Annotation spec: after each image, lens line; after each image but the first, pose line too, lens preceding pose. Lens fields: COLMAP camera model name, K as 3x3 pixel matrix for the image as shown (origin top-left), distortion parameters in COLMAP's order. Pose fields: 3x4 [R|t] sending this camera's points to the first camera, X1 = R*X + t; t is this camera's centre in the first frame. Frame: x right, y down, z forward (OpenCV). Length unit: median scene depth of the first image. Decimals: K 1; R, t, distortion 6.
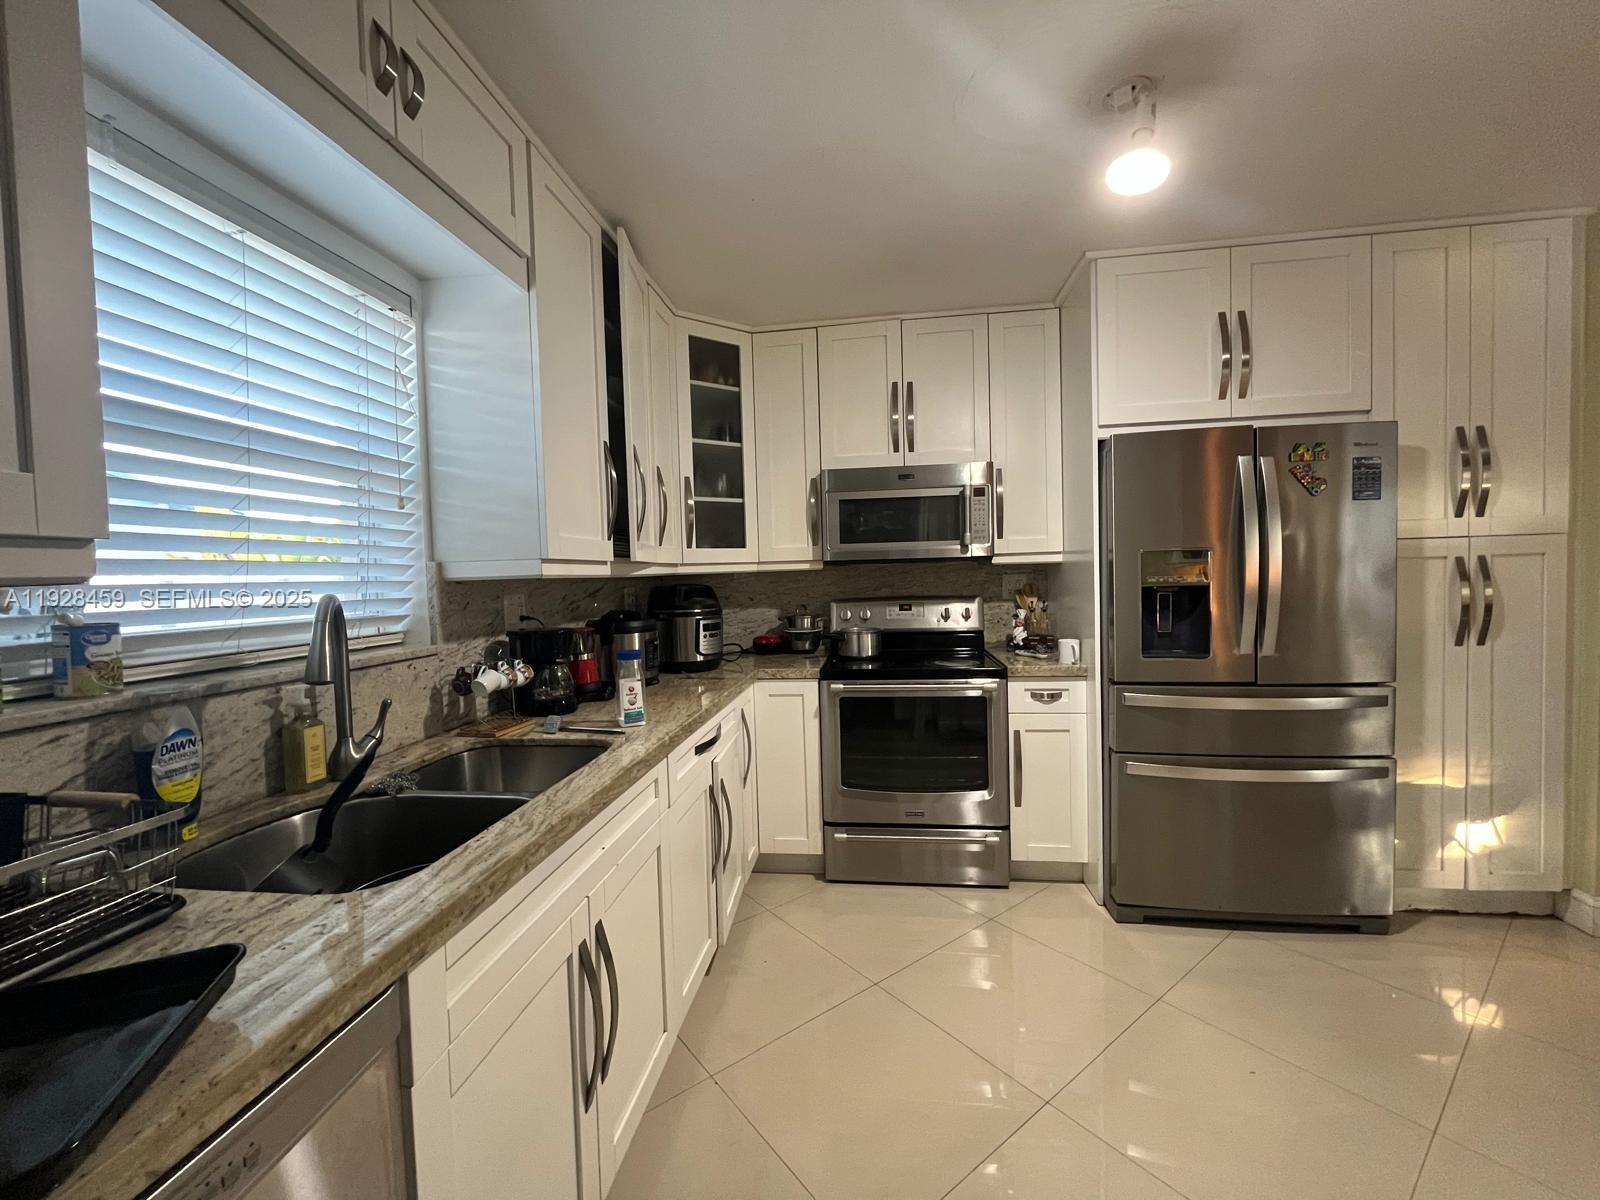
lens RADIAL K [[651.2, 0, 796.5], [0, 651.2, 594.9], [0, 0, 1]] dist [-0.001018, -0.000197]
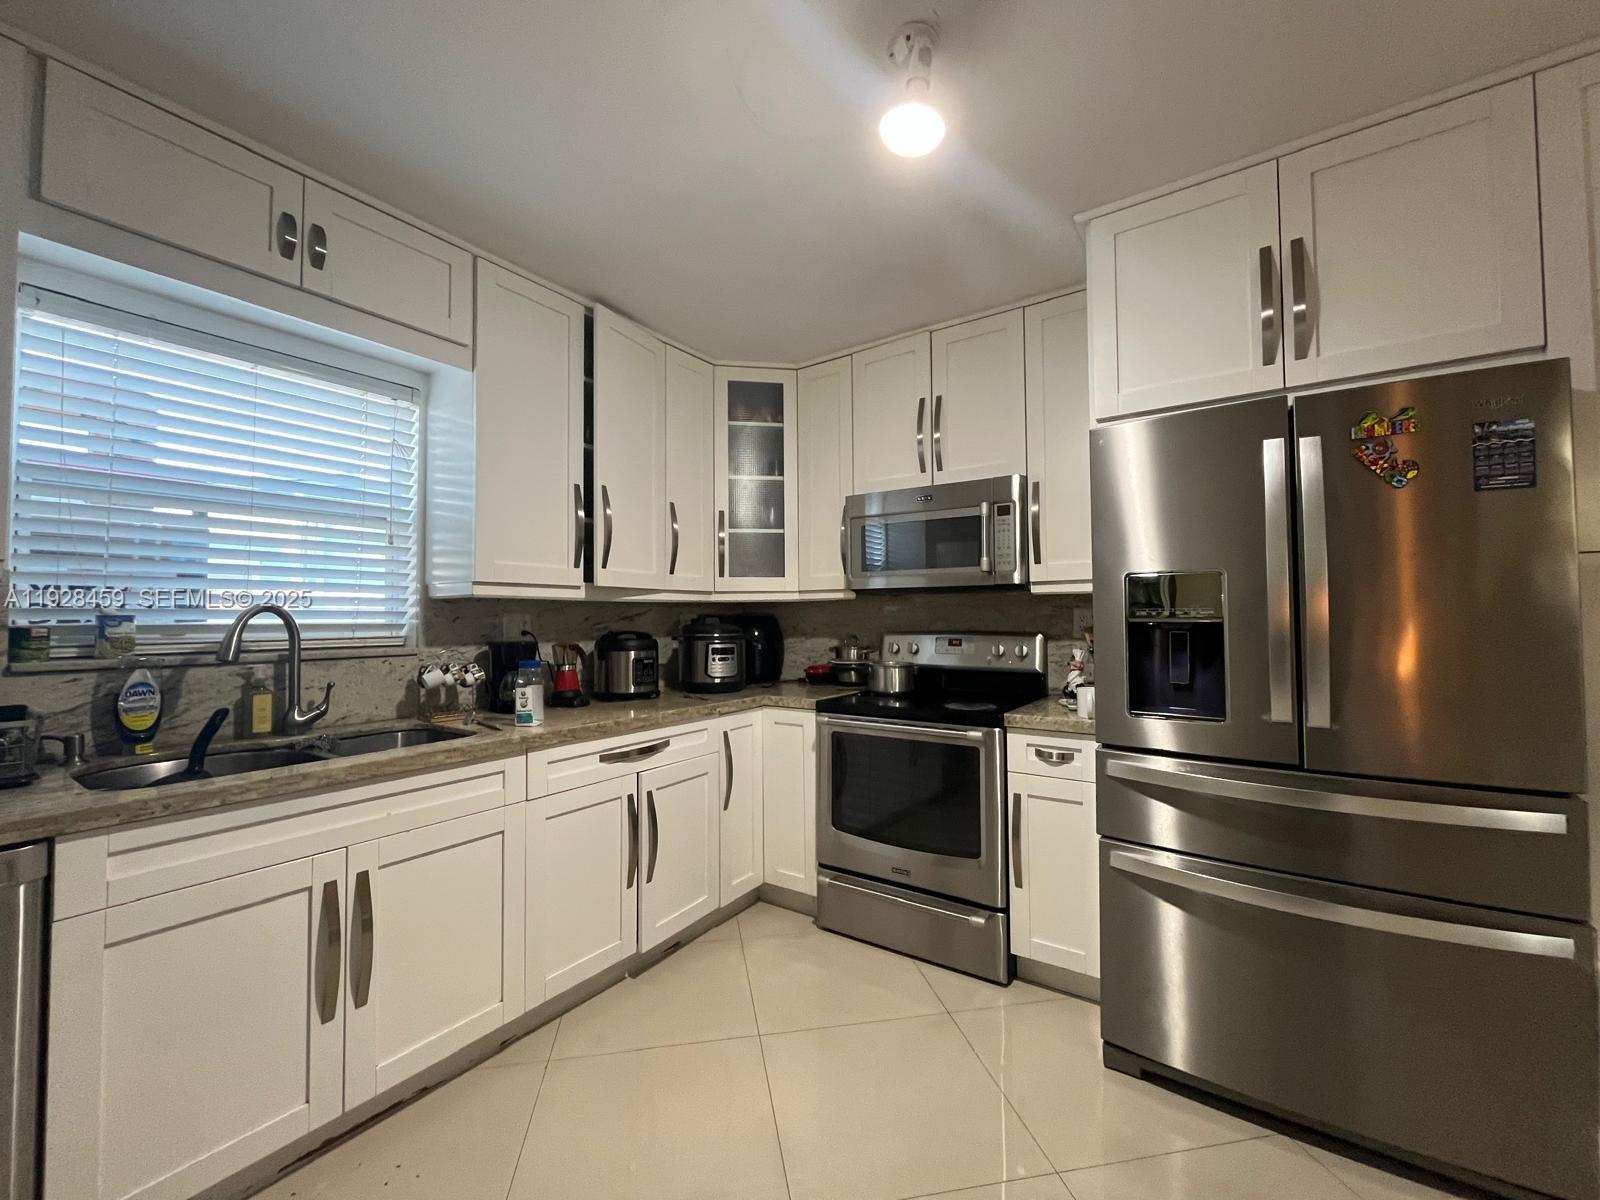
lens RADIAL K [[651.2, 0, 796.5], [0, 651.2, 594.9], [0, 0, 1]] dist [-0.001018, -0.000197]
pose [[0.887340, 0.007241, -0.461059, 0.469614], [-0.033871, 0.998199, -0.049510, 0.006508], [0.459870, 0.059549, 0.885987, 0.122316]]
